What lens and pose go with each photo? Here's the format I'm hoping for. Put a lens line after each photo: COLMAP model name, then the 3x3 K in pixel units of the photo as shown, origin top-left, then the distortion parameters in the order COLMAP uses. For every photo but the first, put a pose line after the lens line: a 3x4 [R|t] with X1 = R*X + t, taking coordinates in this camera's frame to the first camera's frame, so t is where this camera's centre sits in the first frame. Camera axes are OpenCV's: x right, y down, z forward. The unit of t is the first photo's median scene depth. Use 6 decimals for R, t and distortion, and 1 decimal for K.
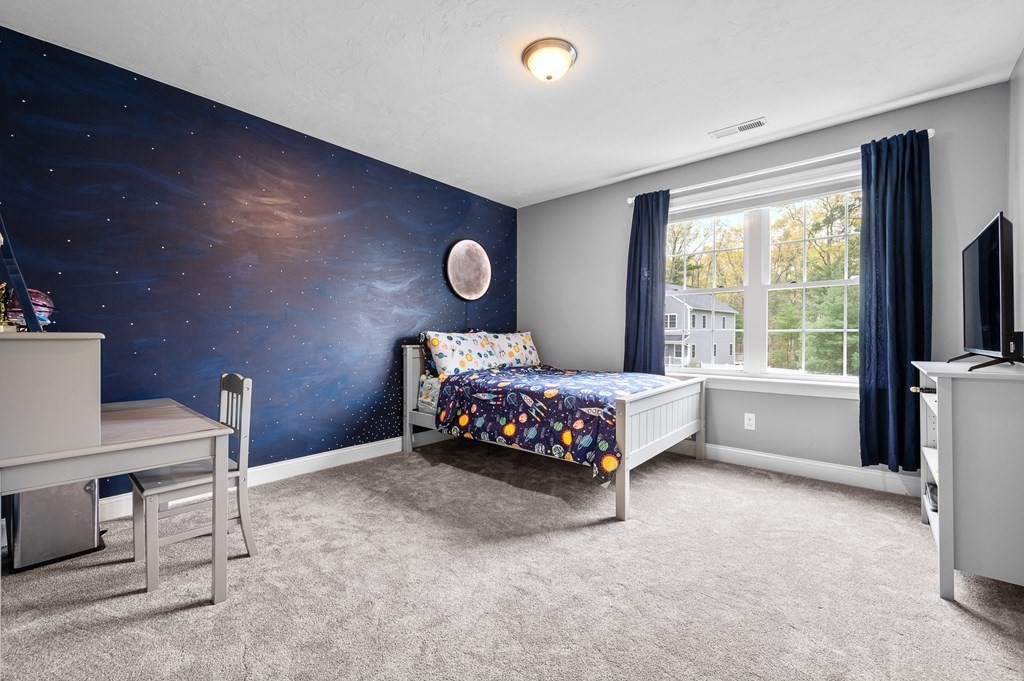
lens RADIAL K [[424.1, 0, 512.0], [0, 424.1, 340.5], [0, 0, 1]] dist [-0.001362, -0.000076]
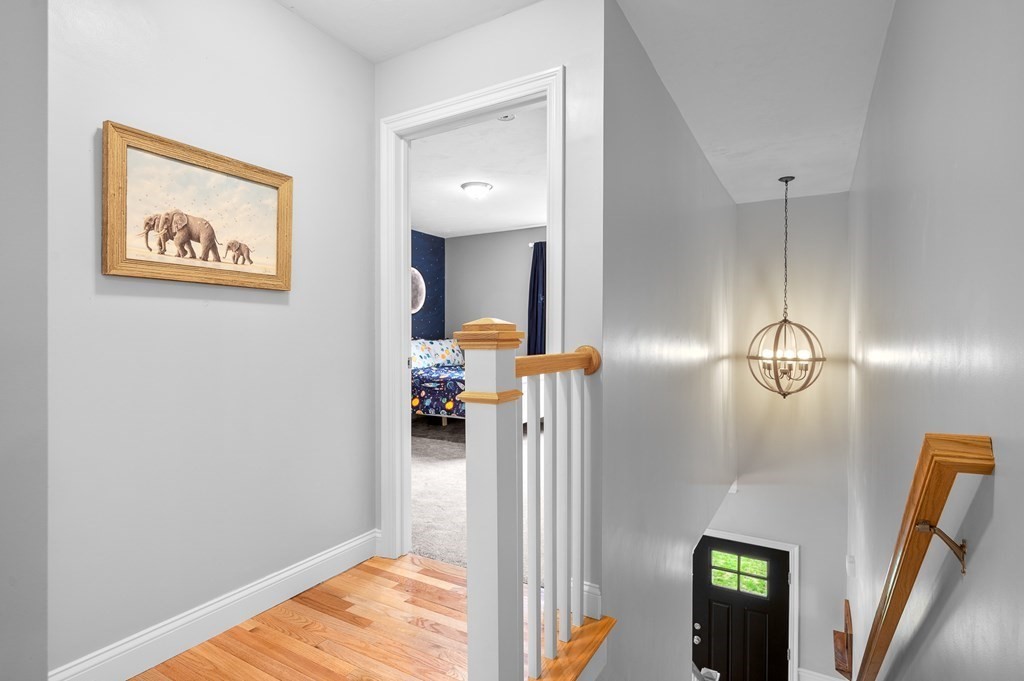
lens RADIAL K [[517.6, 0, 512.0], [0, 517.6, 340.5], [0, 0, 1]] dist [0.000194, 0.000000]
pose [[0.983067, -0.003789, 0.183206, -0.104390], [0.003788, 0.999993, 0.000353, -0.019367], [-0.183206, 0.000347, 0.983074, -0.731227]]
